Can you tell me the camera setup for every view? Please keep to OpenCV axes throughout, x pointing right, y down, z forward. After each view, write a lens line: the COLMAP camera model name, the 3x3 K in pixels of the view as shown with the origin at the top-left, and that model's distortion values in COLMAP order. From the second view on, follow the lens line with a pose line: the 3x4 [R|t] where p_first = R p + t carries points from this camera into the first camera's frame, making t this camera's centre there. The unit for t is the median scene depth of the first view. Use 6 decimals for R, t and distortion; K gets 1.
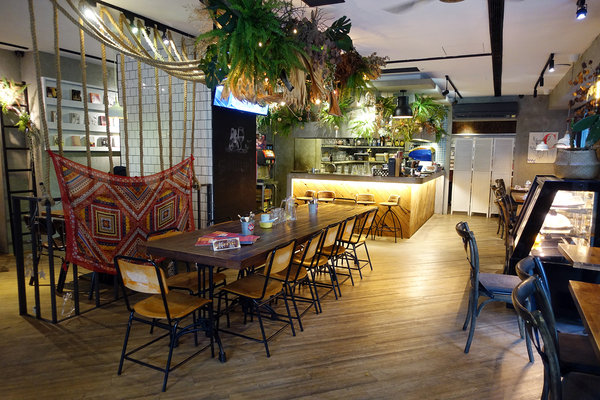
lens RADIAL K [[404.6, 0, 299.8], [0, 404.6, 198.0], [0, 0, 1]] dist [-0.001635, -0.007188]
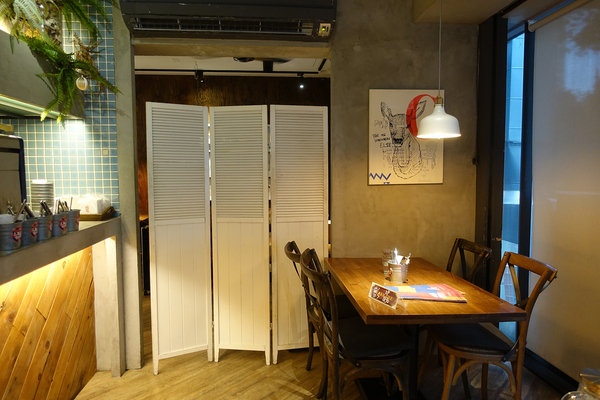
lens RADIAL K [[404.6, 0, 300.2], [0, 404.6, 199.1], [0, 0, 1]] dist [-0.001635, -0.007188]
pose [[0.863292, -0.049418, 0.502280, 0.352459], [0.068828, 0.997425, -0.020165, -0.072285], [-0.499990, 0.051980, 0.864470, 0.747661]]
